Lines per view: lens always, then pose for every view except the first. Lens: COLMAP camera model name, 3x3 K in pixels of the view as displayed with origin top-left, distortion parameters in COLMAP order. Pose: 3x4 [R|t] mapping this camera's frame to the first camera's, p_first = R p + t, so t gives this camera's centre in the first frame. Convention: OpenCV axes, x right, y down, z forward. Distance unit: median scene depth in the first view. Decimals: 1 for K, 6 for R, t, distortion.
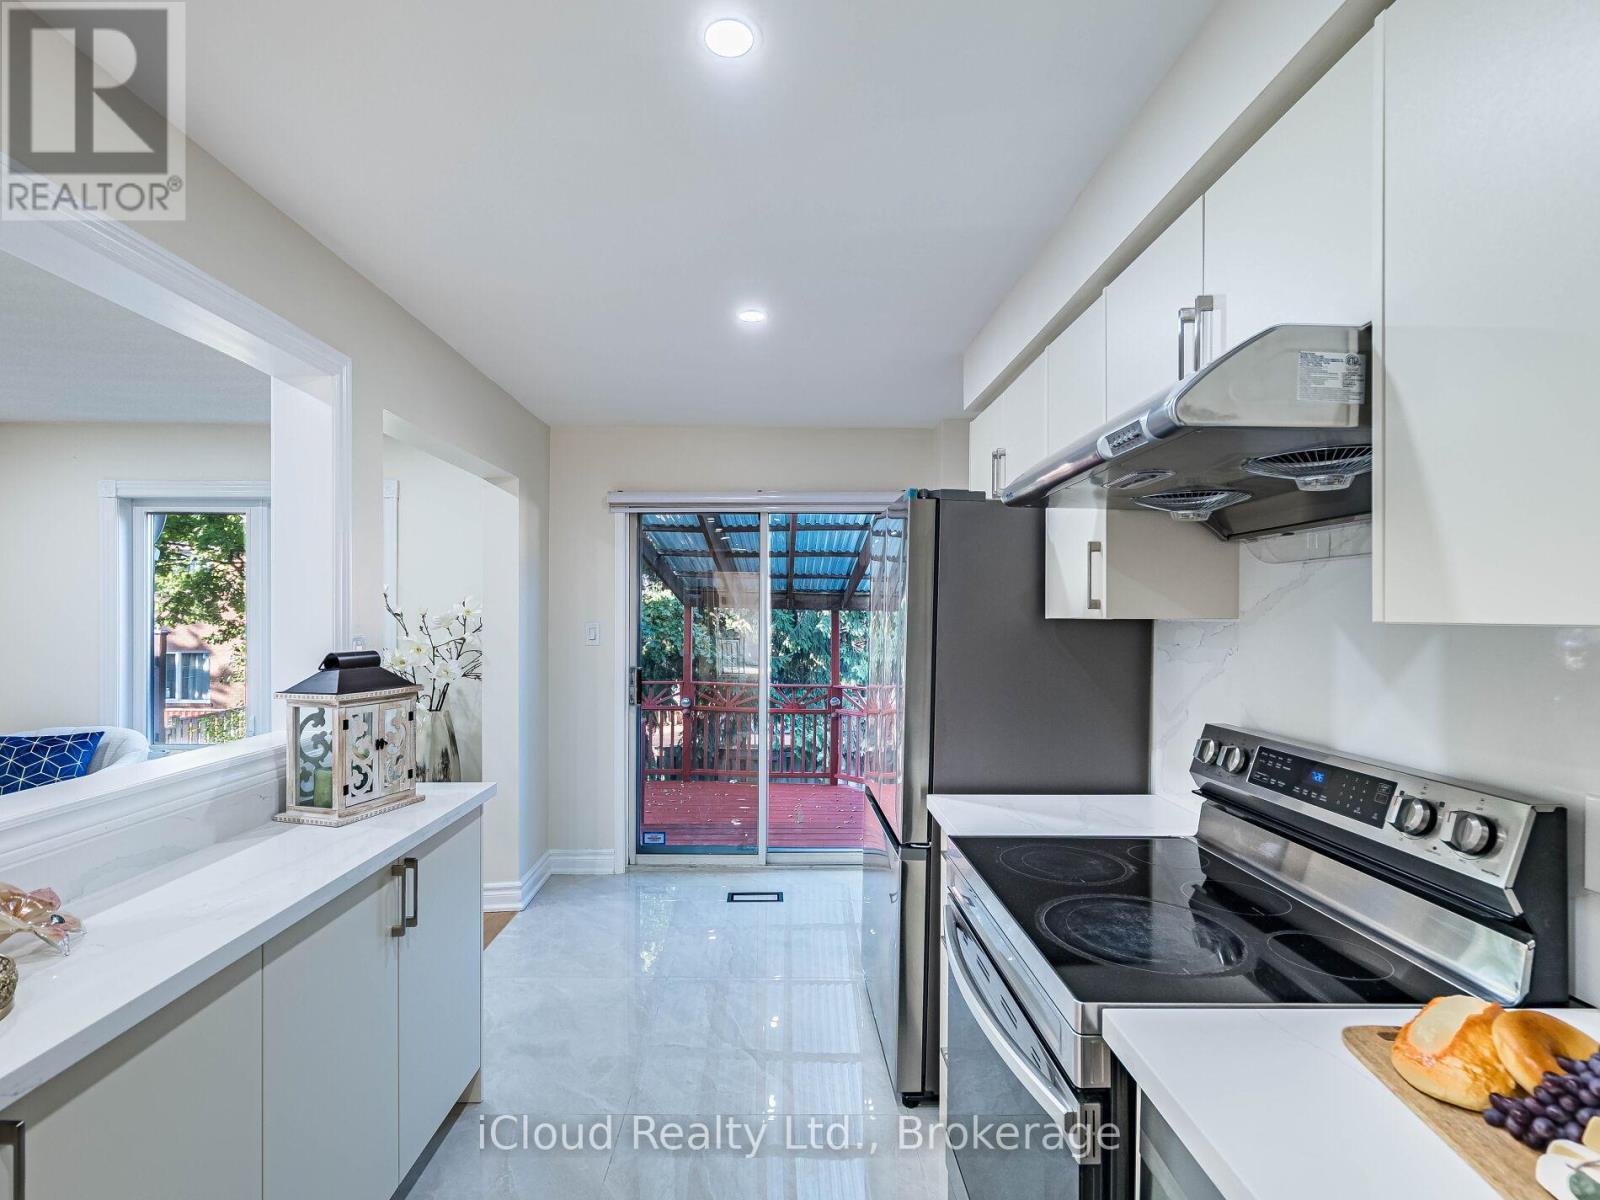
lens RADIAL K [[765.6, 0, 777.2], [0, 765.6, 610.2], [0, 0, 1]] dist [0.000725, -0.000416]
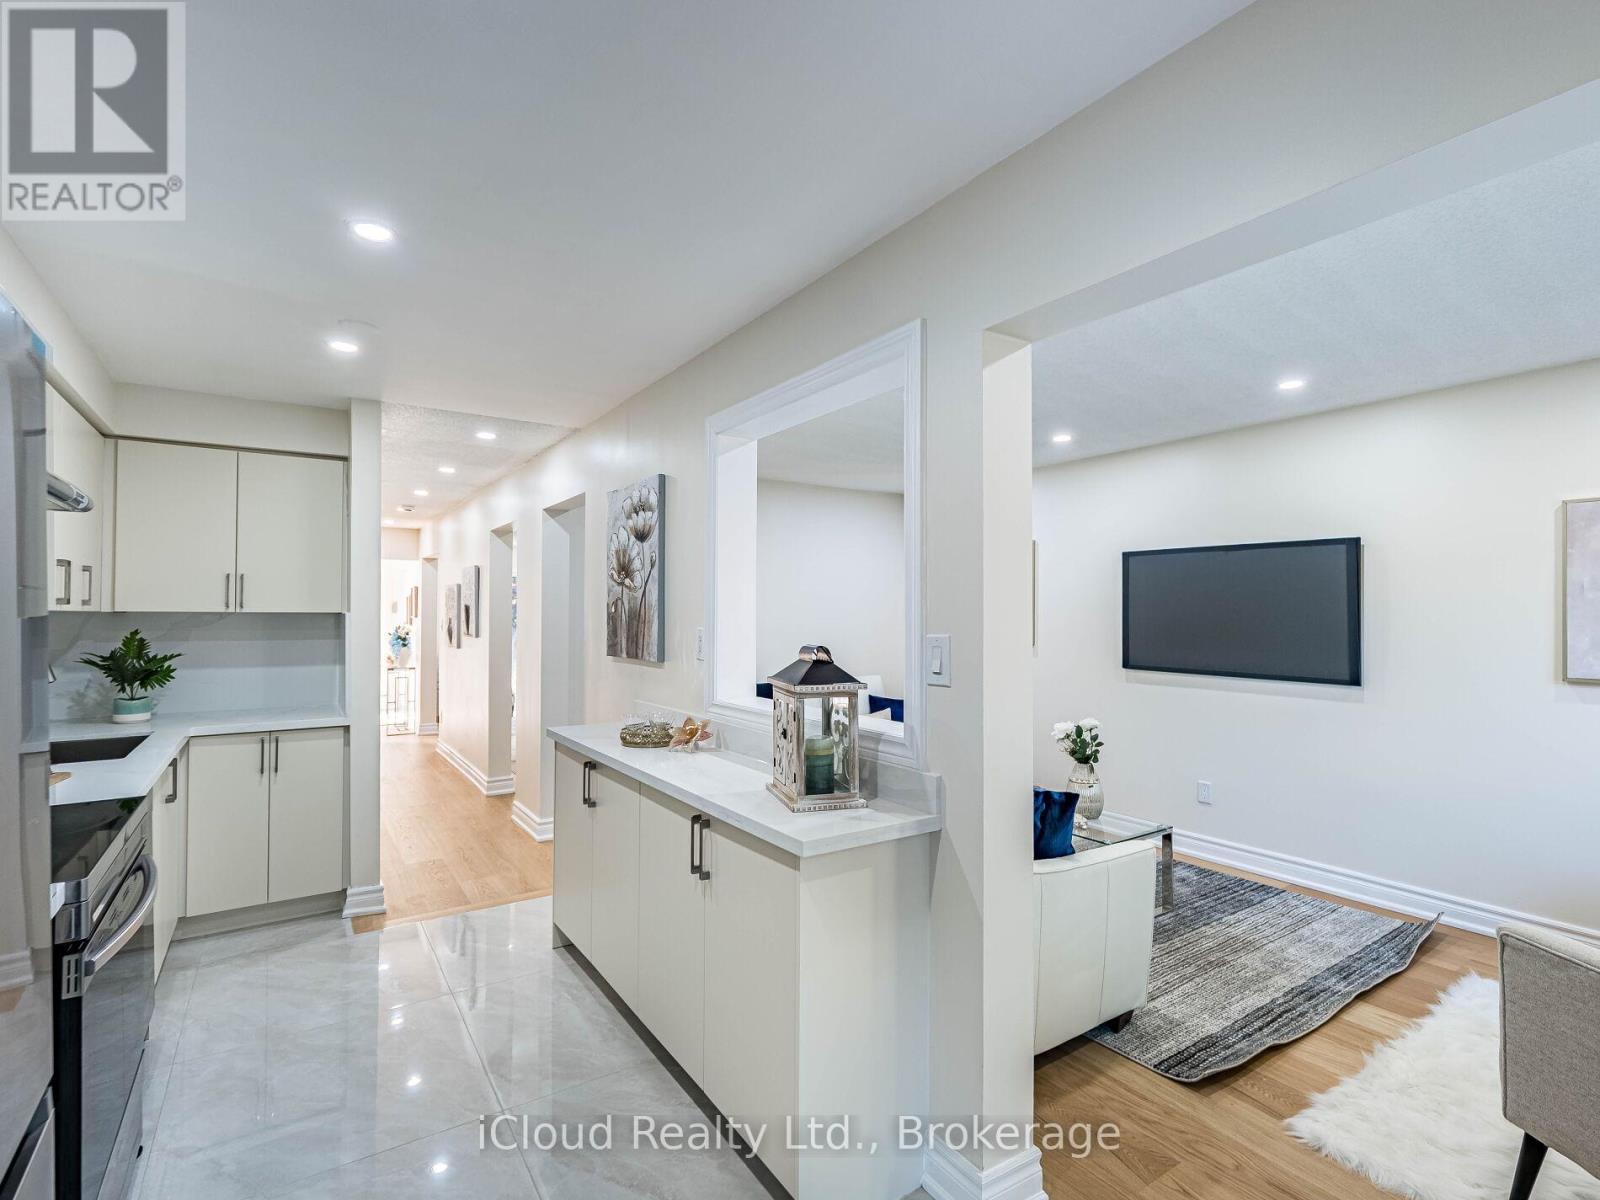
lens RADIAL K [[776.0, 0, 806.8], [0, 776.0, 599.1], [0, 0, 1]] dist [0.001383, -0.000062]
pose [[-0.829430, -0.013006, -0.558459, 0.050599], [-0.001498, 0.999777, -0.021060, 0.014793], [0.558609, -0.016631, -0.829265, 2.059012]]
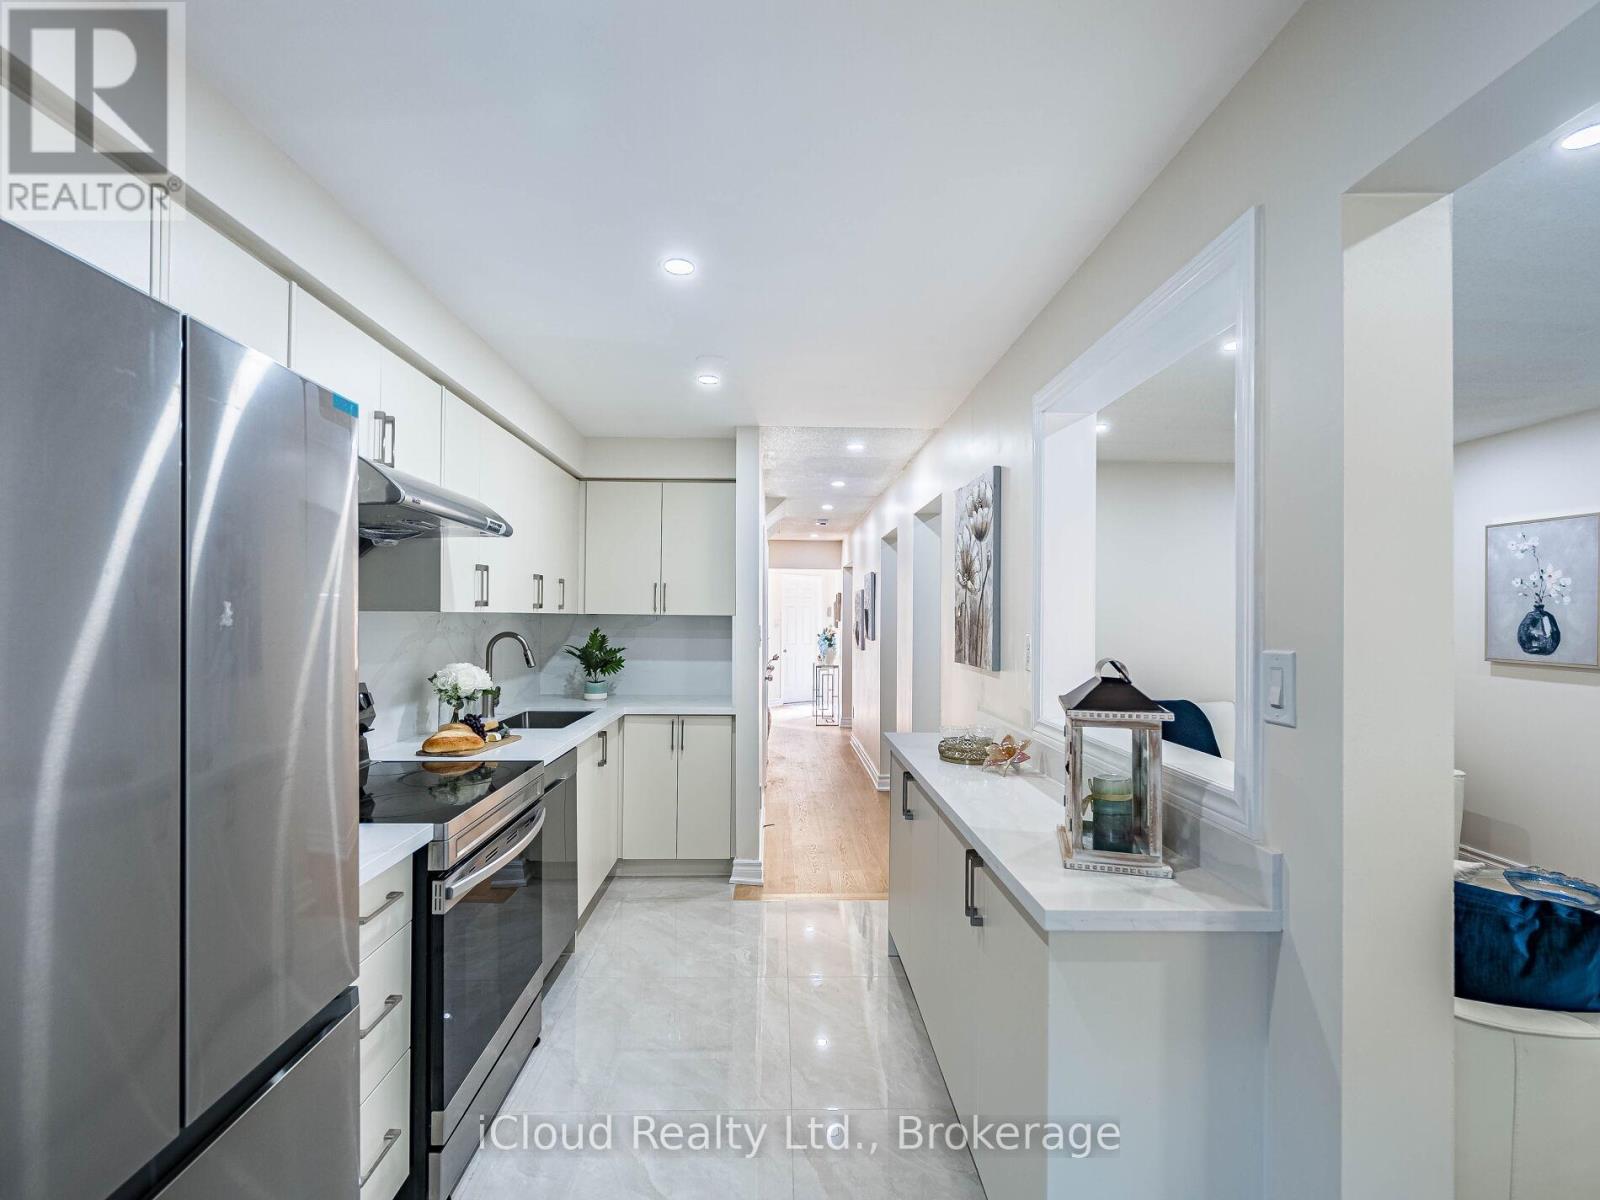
lens RADIAL K [[771.2, 0, 793.8], [0, 771.2, 603.0], [0, 0, 1]] dist [-0.000007, -0.000040]
pose [[-0.999686, -0.009545, -0.023151, -0.213109], [-0.009106, 0.999778, -0.019015, 0.013887], [0.023328, -0.018798, -0.999551, 2.002320]]
